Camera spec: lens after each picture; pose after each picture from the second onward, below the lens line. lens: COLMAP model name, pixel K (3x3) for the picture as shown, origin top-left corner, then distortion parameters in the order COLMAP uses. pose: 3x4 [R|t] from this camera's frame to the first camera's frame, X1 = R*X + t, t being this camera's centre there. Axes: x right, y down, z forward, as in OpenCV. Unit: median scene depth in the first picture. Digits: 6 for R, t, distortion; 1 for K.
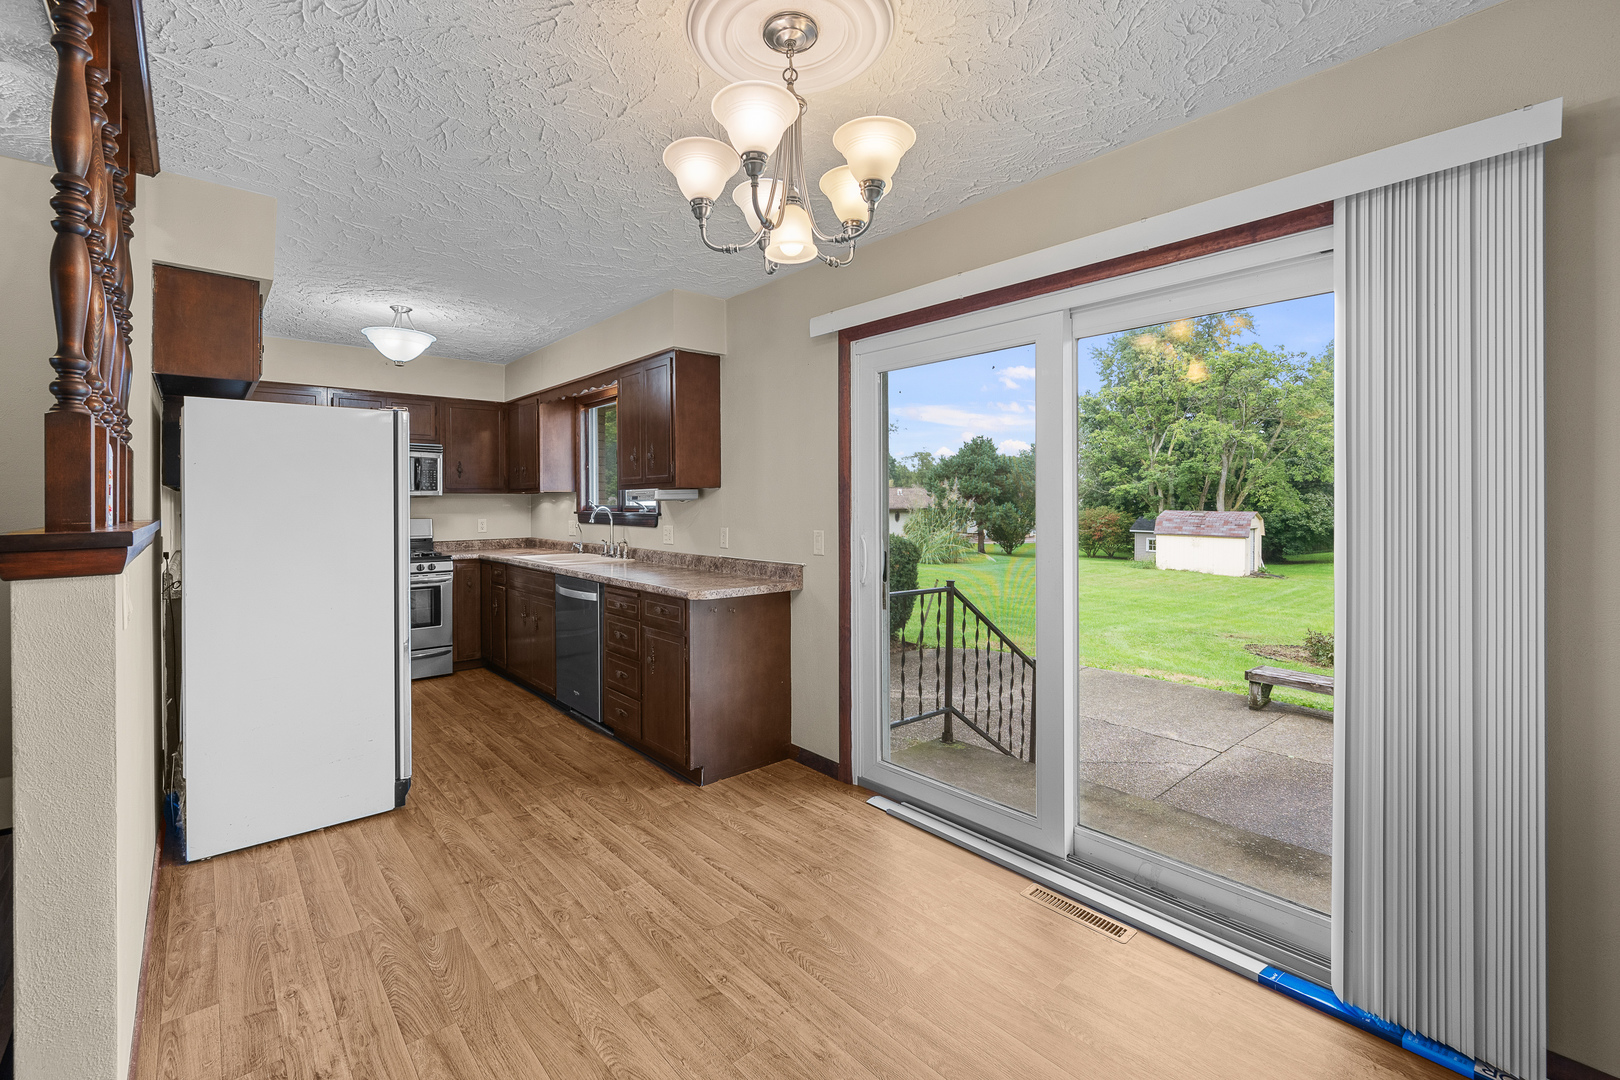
lens RADIAL K [[689.6, 0, 786.5], [0, 689.6, 504.8], [0, 0, 1]] dist [-0.006371, -0.000470]
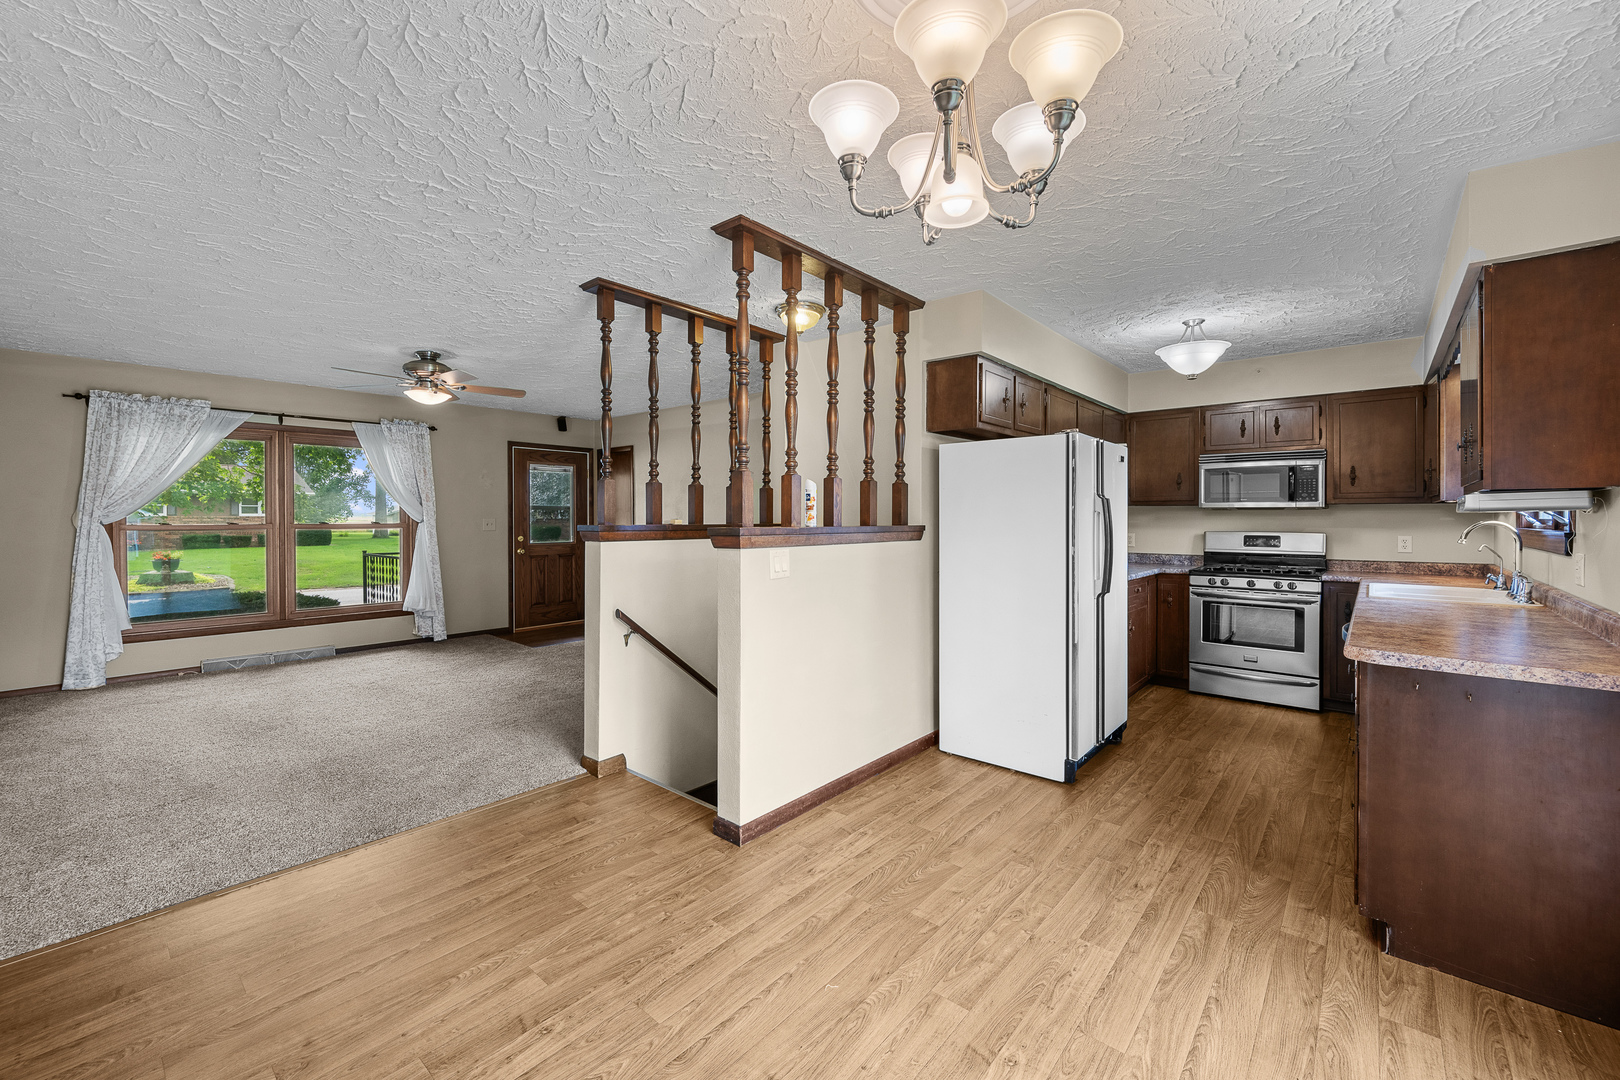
lens RADIAL K [[659.4, 0, 788.8], [0, 659.4, 522.1], [0, 0, 1]] dist [0.000219, -0.001556]
pose [[0.131217, 0.009612, -0.991307, 0.322478], [-0.003938, 0.999950, 0.009175, 0.001158], [0.991346, 0.002700, 0.131249, 0.286497]]
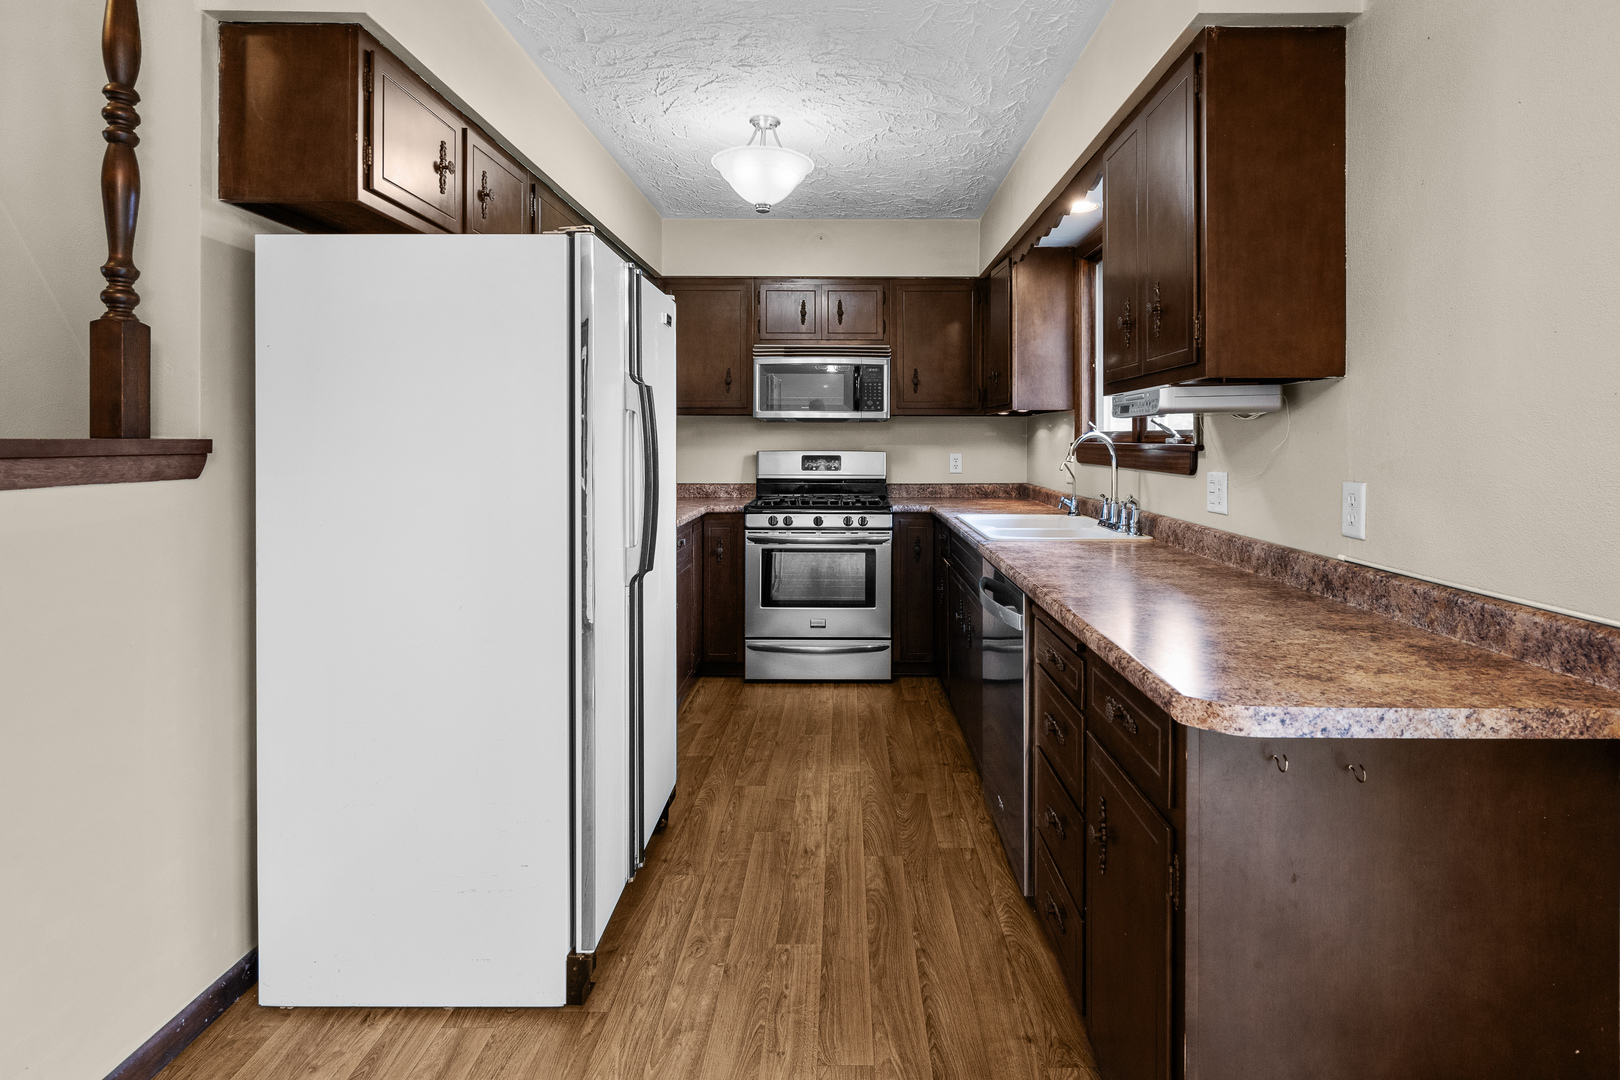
lens RADIAL K [[785.7, 0, 843.6], [0, 785.7, 442.1], [0, 0, 1]] dist [0.000373, -0.000958]
pose [[0.756539, 0.006186, -0.653919, -0.021401], [-0.005944, 0.999979, 0.002584, 0.011702], [0.653921, 0.001932, 0.756560, 0.492472]]
